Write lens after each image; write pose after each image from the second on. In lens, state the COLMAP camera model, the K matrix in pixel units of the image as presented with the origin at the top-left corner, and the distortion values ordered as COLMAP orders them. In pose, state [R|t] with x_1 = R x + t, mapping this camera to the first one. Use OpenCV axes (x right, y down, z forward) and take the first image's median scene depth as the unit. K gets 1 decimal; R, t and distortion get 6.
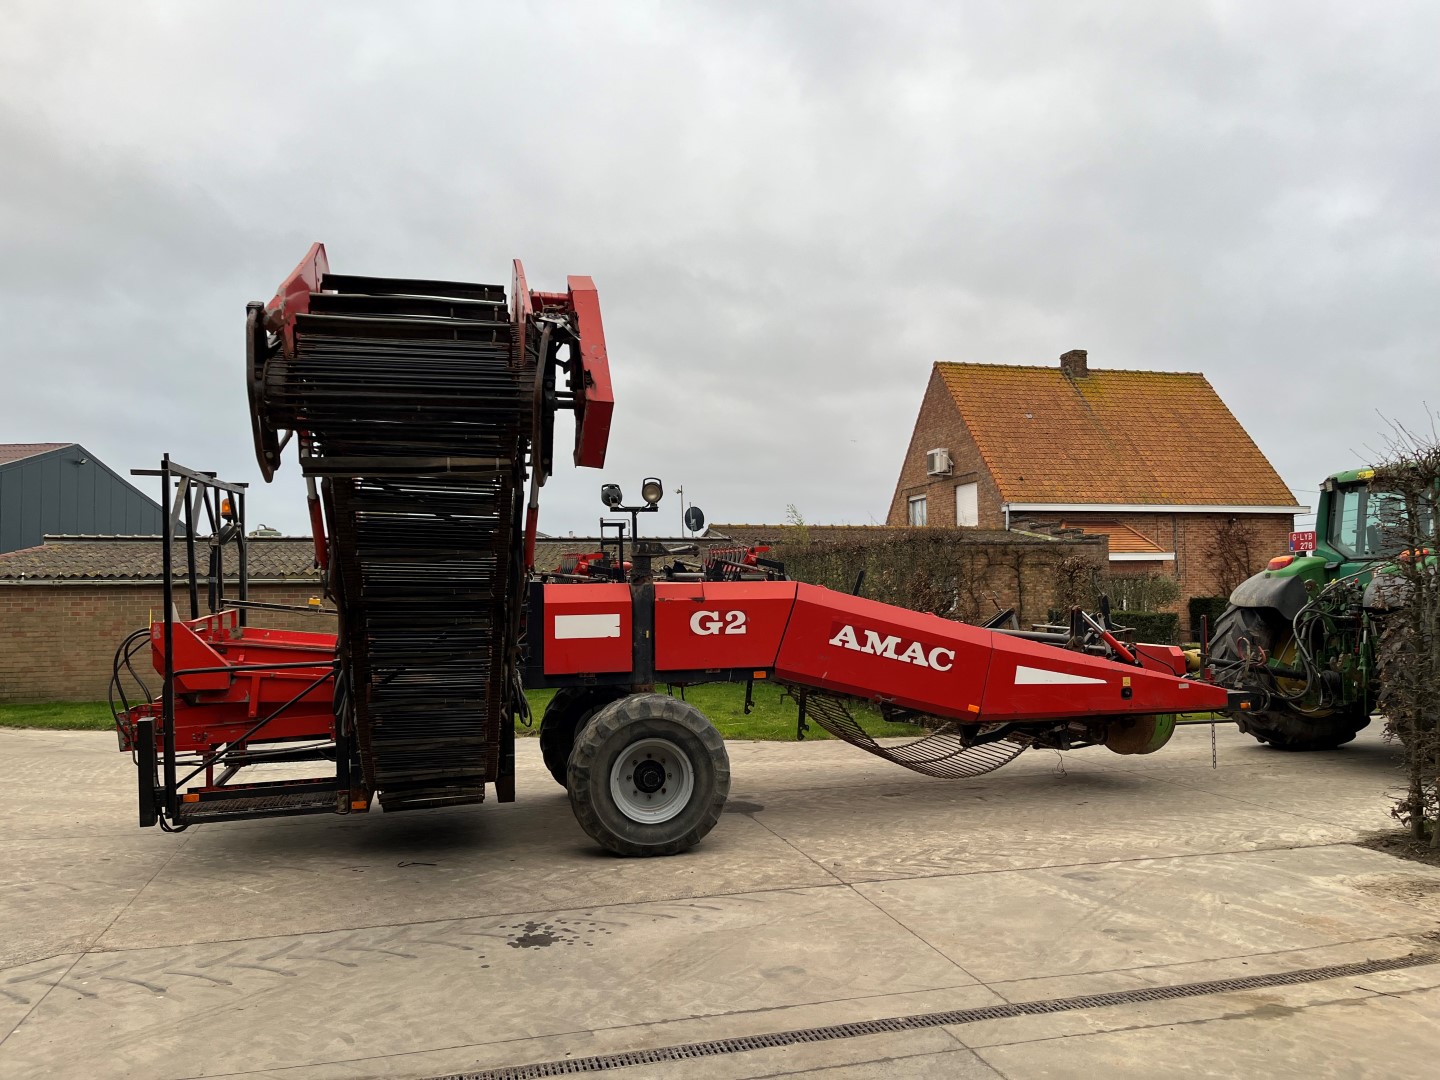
lens RADIAL K [[1083.0, 0, 730.3], [0, 1083.0, 550.1], [0, 0, 1]] dist [0.081189, -0.107593]
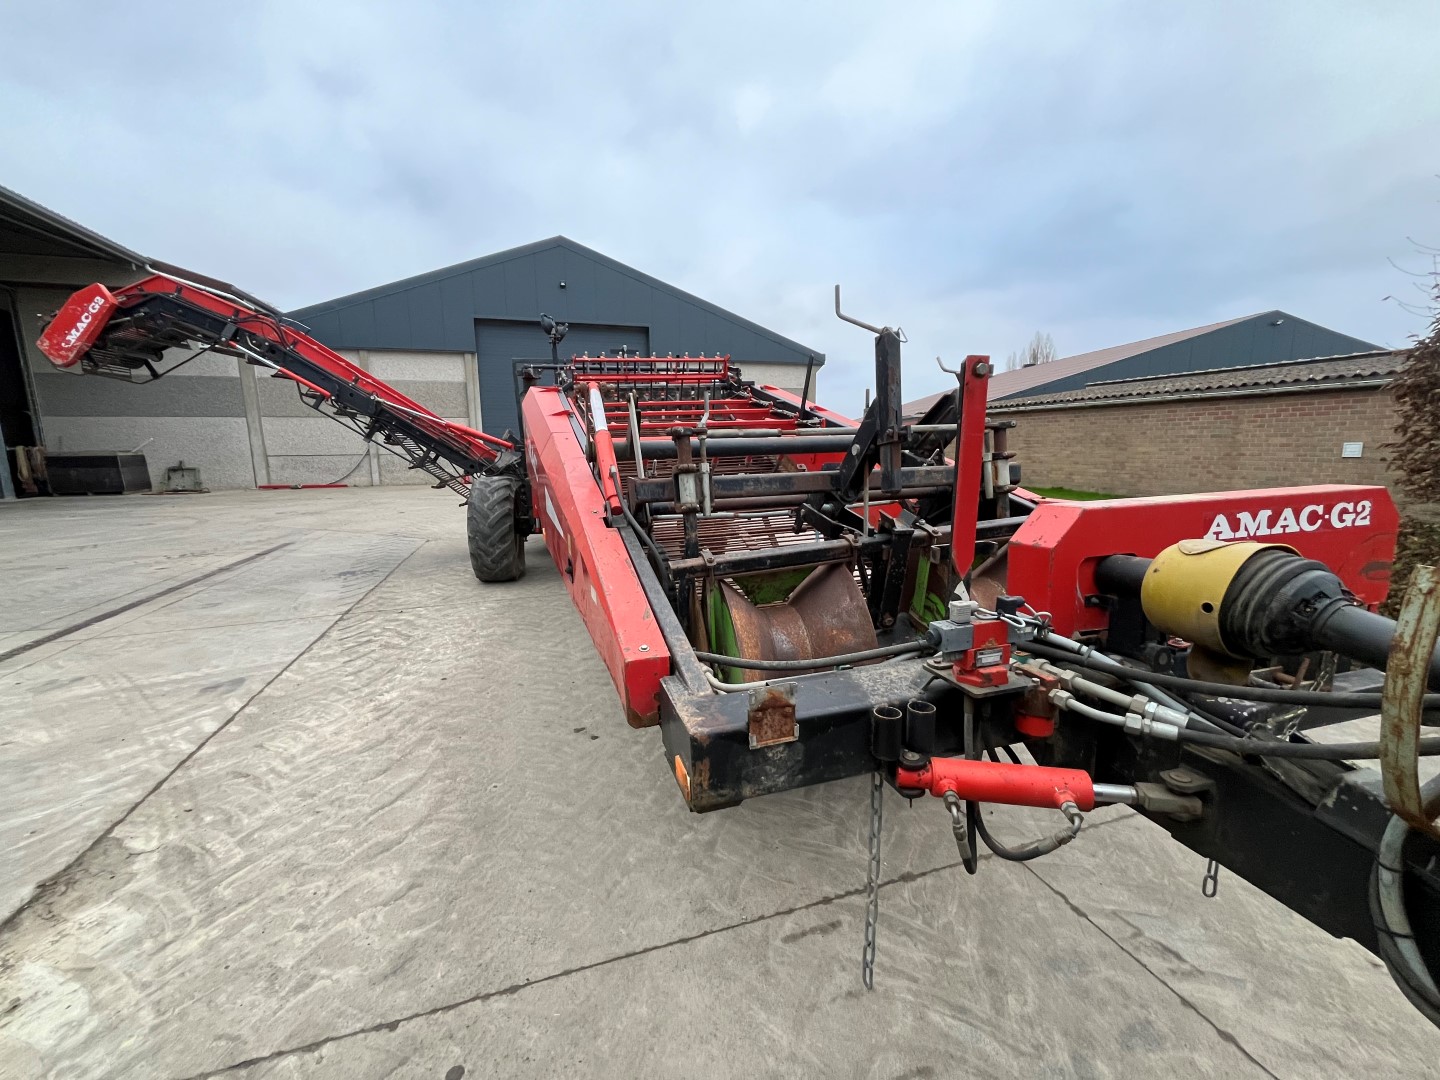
lens RADIAL K [[578.8, 0, 712.9], [0, 578.8, 540.6], [0, 0, 1]] dist [0.000893, -0.002272]
pose [[0.036945, 0.175857, -0.983722, 0.702297], [0.056518, 0.982451, 0.177753, 0.091883], [0.997718, -0.062165, 0.026358, 1.227225]]
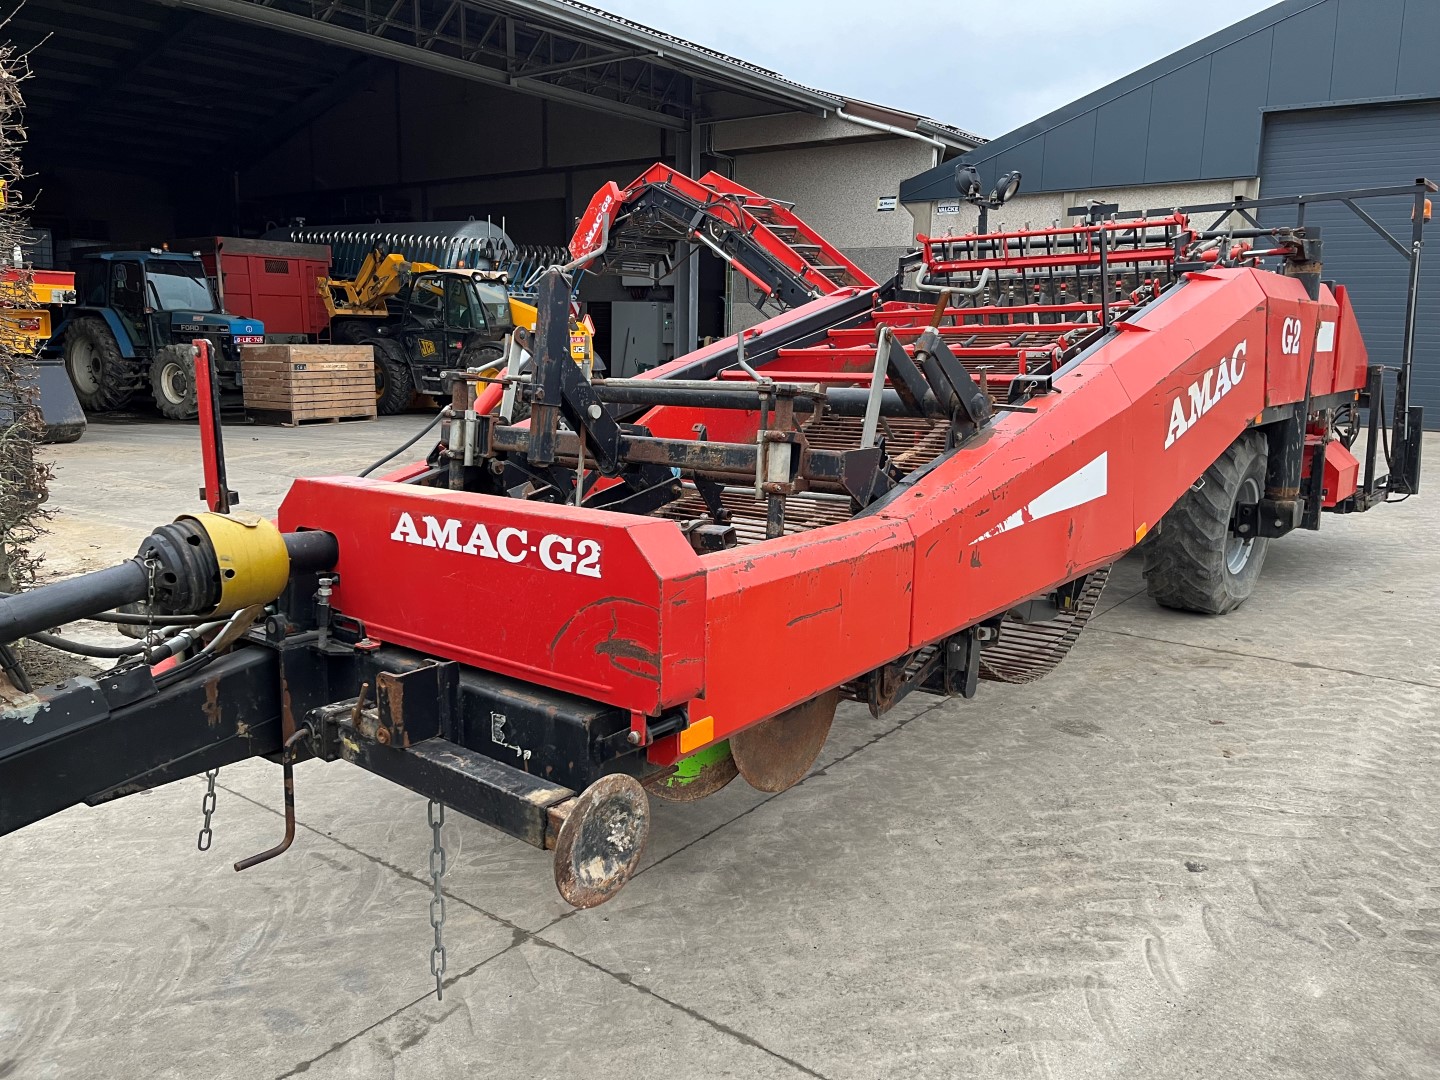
lens RADIAL K [[1083.4, 0, 706.9], [0, 1083.4, 542.4], [0, 0, 1]] dist [0.088597, -0.116034]
pose [[-0.803547, 0.109568, -0.585070, 0.635868], [0.020869, 0.987494, 0.156269, 0.088658], [0.594876, 0.113360, -0.795784, 1.676481]]
